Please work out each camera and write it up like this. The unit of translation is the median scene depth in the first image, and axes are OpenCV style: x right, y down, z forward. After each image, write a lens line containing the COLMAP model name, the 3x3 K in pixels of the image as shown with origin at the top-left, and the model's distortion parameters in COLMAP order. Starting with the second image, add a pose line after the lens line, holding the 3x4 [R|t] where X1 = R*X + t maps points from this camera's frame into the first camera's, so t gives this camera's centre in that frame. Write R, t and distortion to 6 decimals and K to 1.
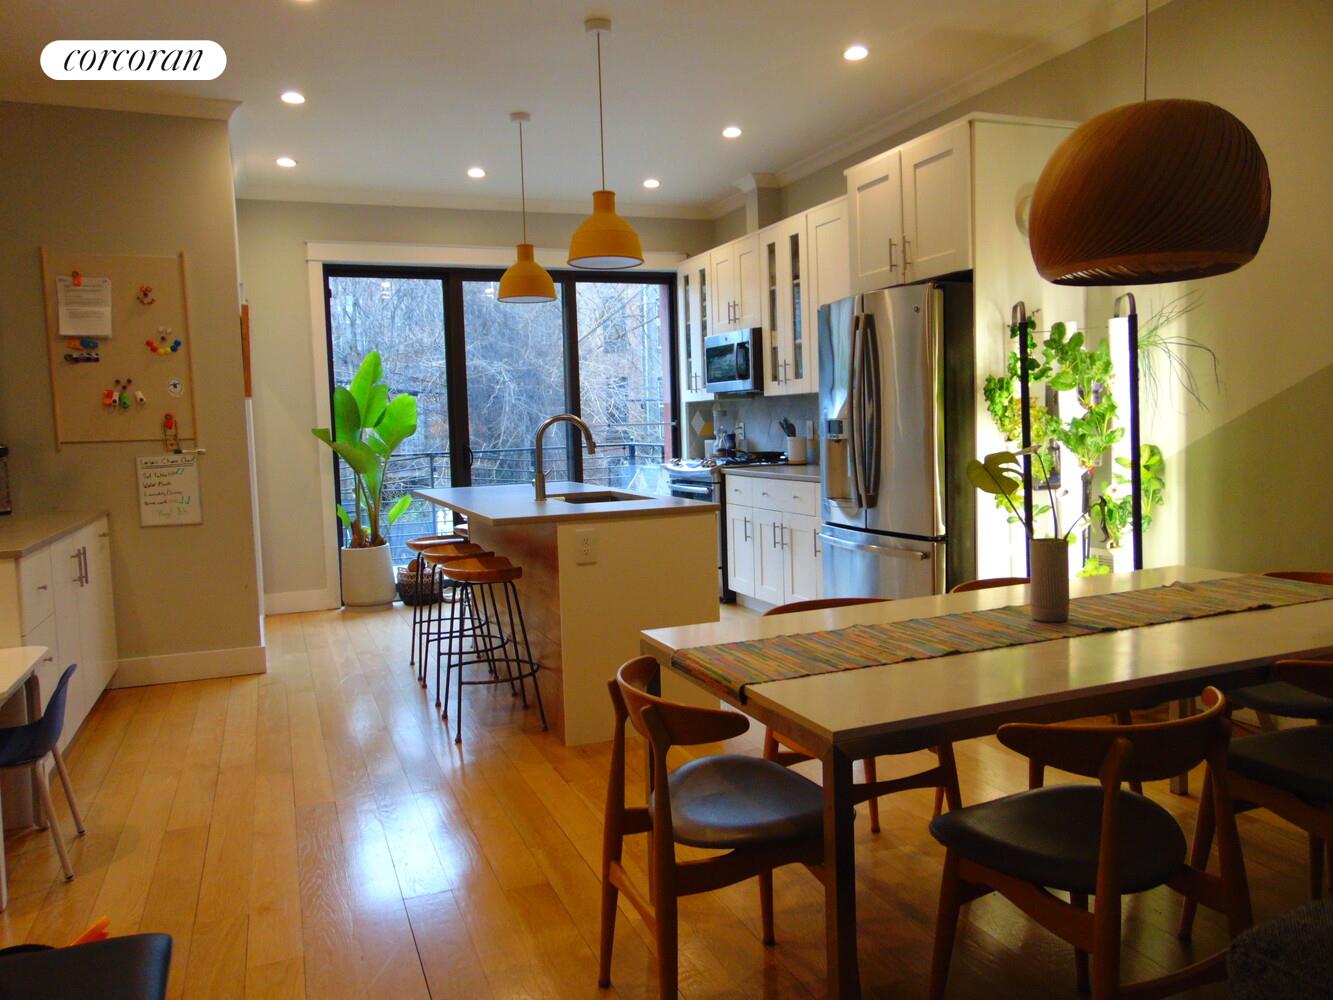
lens RADIAL K [[1008.1, 0, 666.5], [0, 1008.1, 500.0], [0, 0, 1]] dist [-0.005296, 0.061761]
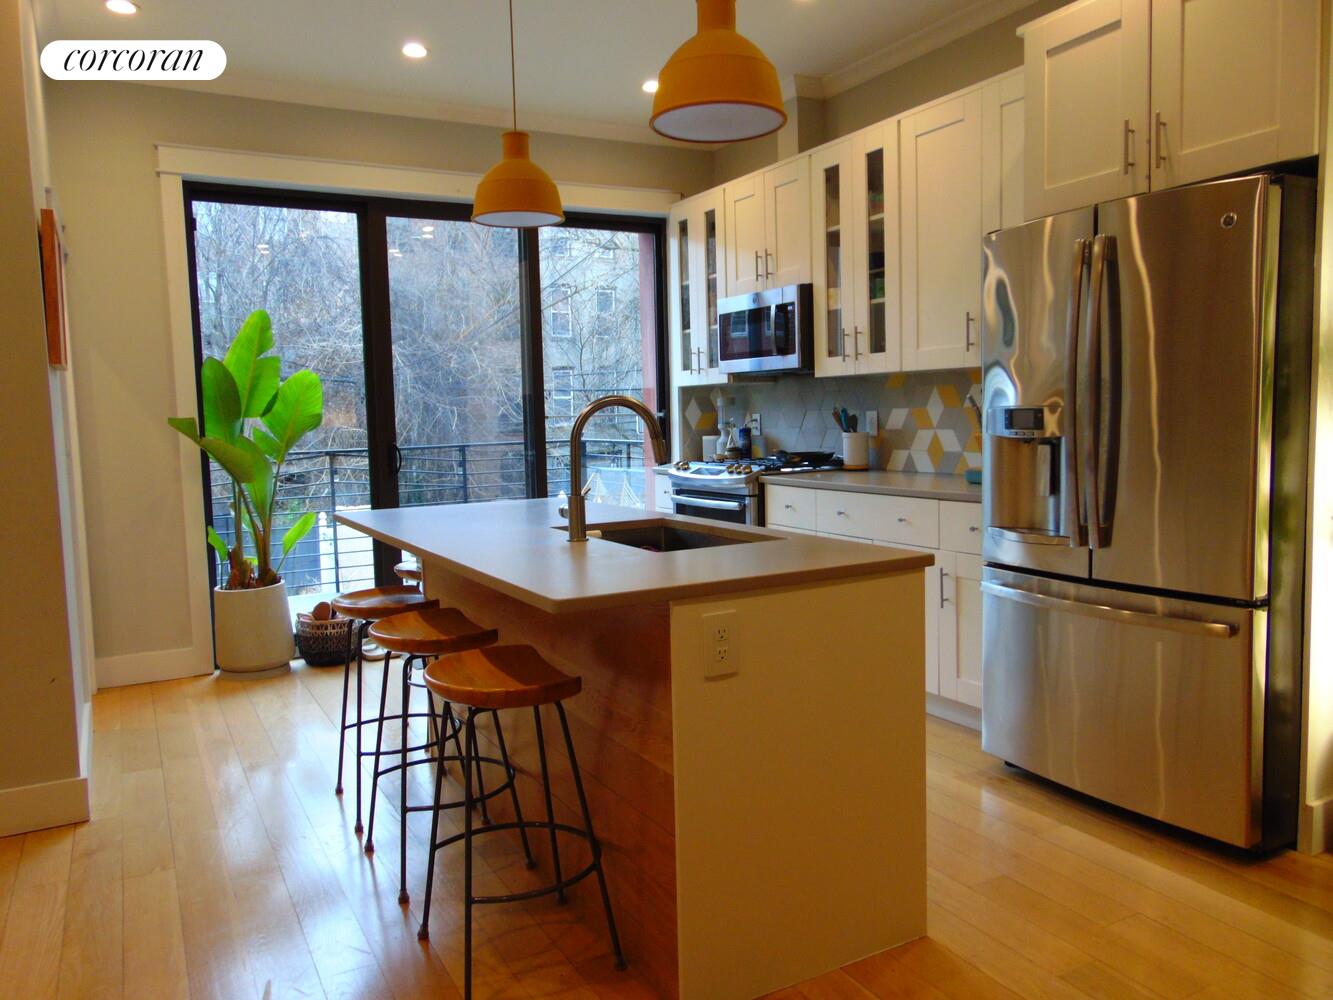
lens RADIAL K [[1008.1, 0, 666.5], [0, 1008.1, 500.0], [0, 0, 1]] dist [-0.005296, 0.061761]
pose [[0.992915, -0.004287, 0.118752, -0.095102], [0.003490, 0.999970, 0.006916, -0.018032], [-0.118778, -0.006452, 0.992900, 0.270495]]
